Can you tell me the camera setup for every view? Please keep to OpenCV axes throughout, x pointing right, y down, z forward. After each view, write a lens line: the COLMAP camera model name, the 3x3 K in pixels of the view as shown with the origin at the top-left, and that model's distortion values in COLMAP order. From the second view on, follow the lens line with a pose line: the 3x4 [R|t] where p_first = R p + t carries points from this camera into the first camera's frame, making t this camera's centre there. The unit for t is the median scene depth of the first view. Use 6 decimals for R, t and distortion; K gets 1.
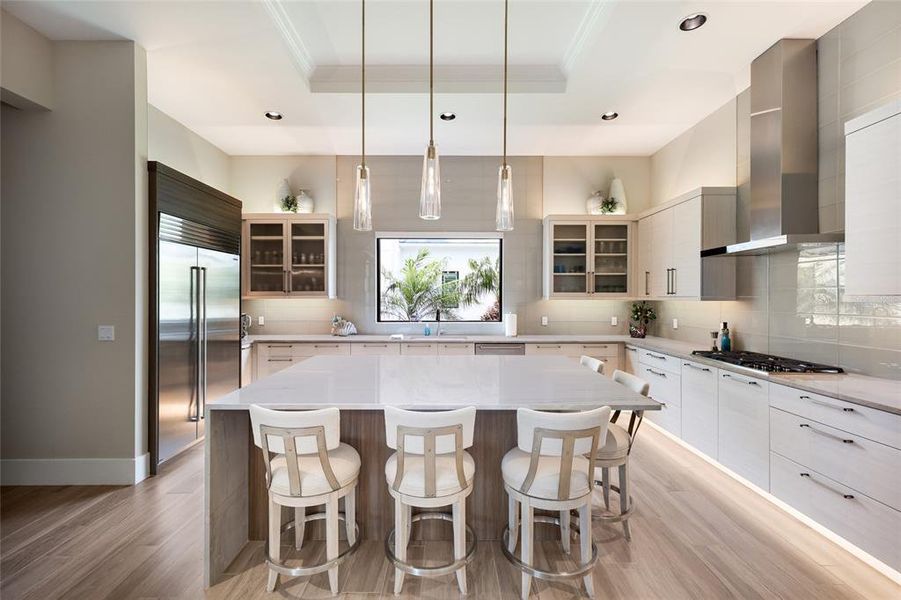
lens RADIAL K [[386.5, 0, 450.5], [0, 386.5, 300.0], [0, 0, 1]] dist [0.002756, 0.000300]
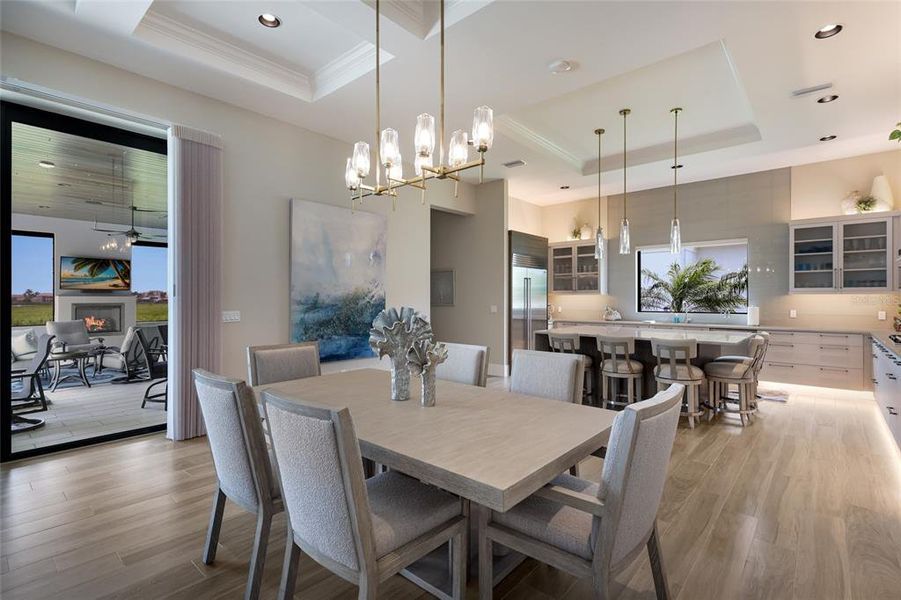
lens RADIAL K [[423.8, 0, 450.5], [0, 423.8, 300.0], [0, 0, 1]] dist [0.000867, 0.000426]
pose [[0.746010, 0.001303, -0.665933, 0.343390], [-0.003753, 0.999990, -0.002248, 0.022374], [0.665924, 0.004176, 0.746008, -0.608858]]
